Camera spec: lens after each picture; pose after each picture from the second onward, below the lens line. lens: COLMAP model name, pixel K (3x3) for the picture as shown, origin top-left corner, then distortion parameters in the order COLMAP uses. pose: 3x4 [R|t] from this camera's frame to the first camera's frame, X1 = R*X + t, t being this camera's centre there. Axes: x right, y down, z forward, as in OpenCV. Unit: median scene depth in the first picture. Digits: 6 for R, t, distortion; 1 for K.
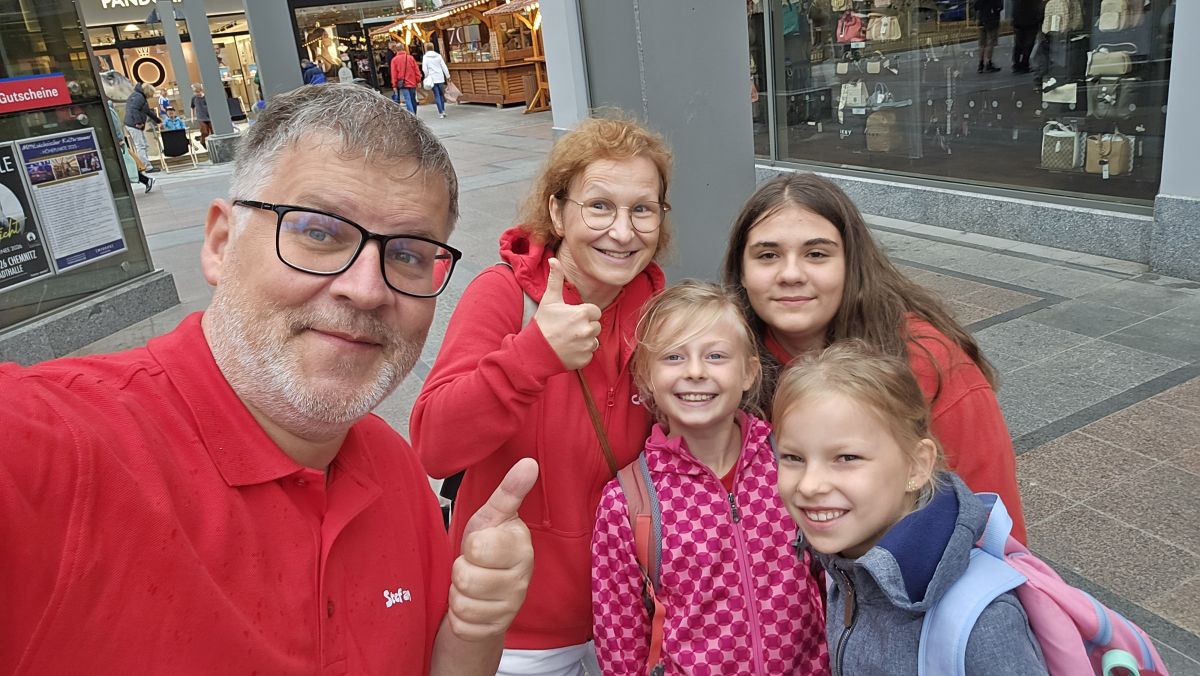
lens RADIAL K [[895.3, 0, 600.0], [0, 895.3, 338.0], [0, 0, 1]] dist [0.004683, 0.004830]
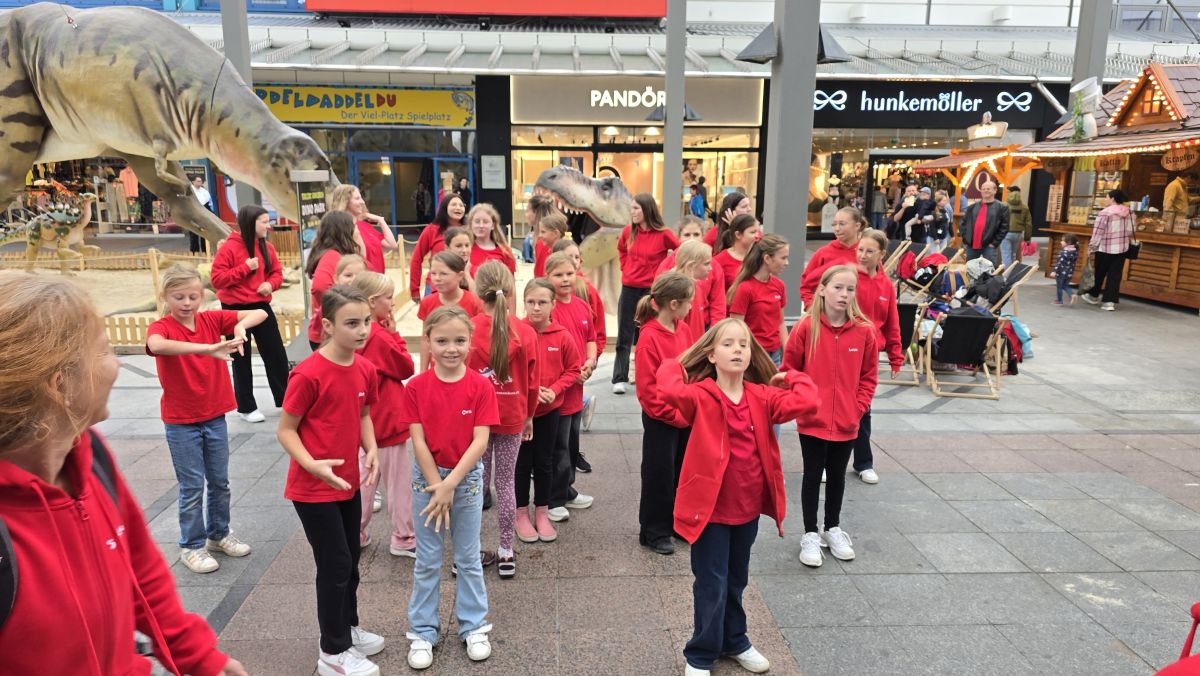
lens RADIAL K [[809.5, 0, 600.0], [0, 809.5, 338.0], [0, 0, 1]] dist [0.049330, -0.046556]
pose [[0.911659, 0.193878, -0.362339, -0.196465], [-0.235487, 0.969058, -0.073977, -0.084026], [0.336785, 0.152768, 0.929106, 0.276989]]
